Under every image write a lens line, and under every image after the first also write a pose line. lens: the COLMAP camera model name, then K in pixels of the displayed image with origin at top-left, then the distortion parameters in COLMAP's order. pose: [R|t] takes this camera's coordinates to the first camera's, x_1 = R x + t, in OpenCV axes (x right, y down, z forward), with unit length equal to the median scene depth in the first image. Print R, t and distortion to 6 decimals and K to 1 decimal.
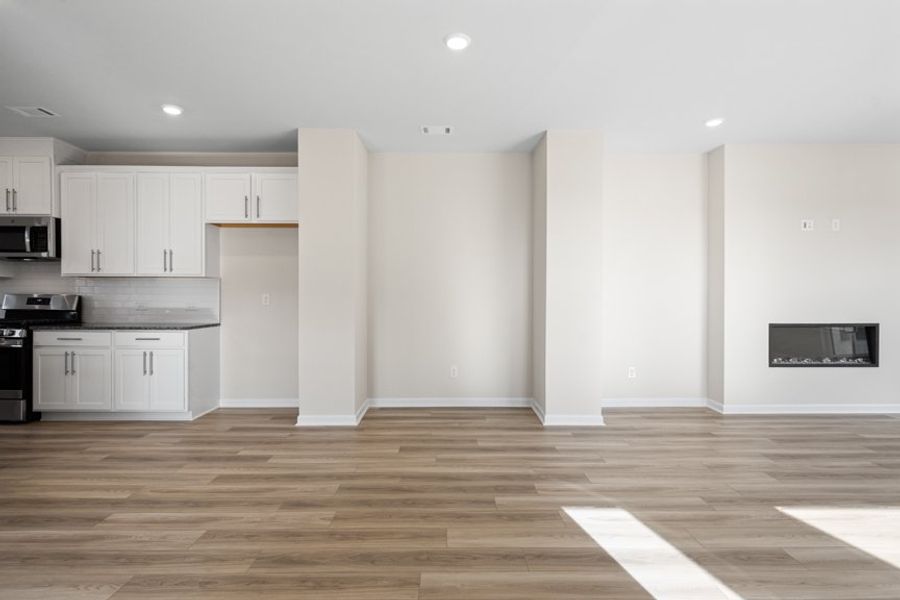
lens RADIAL K [[433.4, 0, 479.2], [0, 433.4, 294.5], [0, 0, 1]] dist [-0.000486, 0.000195]
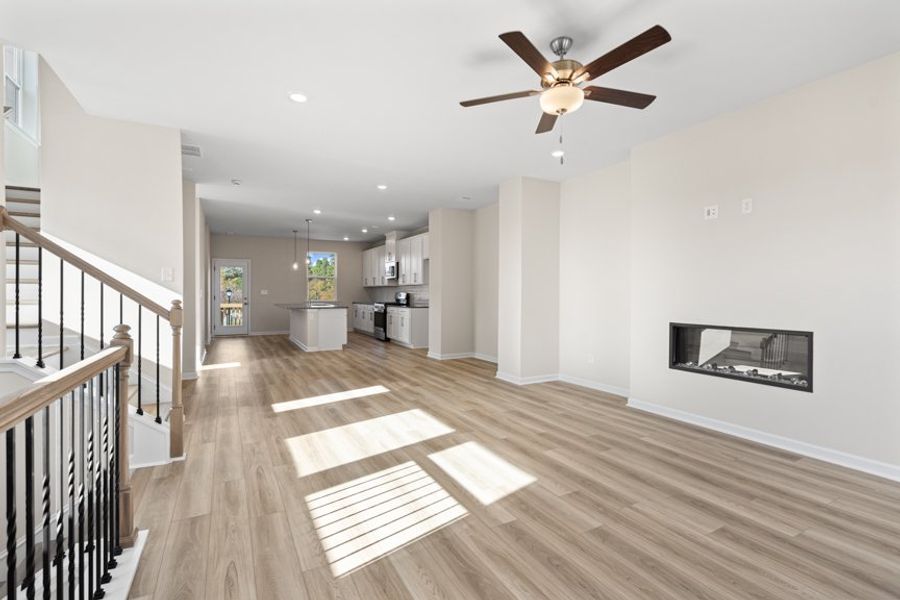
lens RADIAL K [[433.4, 0, 479.2], [0, 433.4, 294.5], [0, 0, 1]] dist [-0.000486, 0.000195]
pose [[0.491912, 0.003296, -0.870639, 1.569542], [0.002662, 0.999982, 0.005290, -0.001470], [0.870641, -0.004920, 0.491895, 0.207414]]
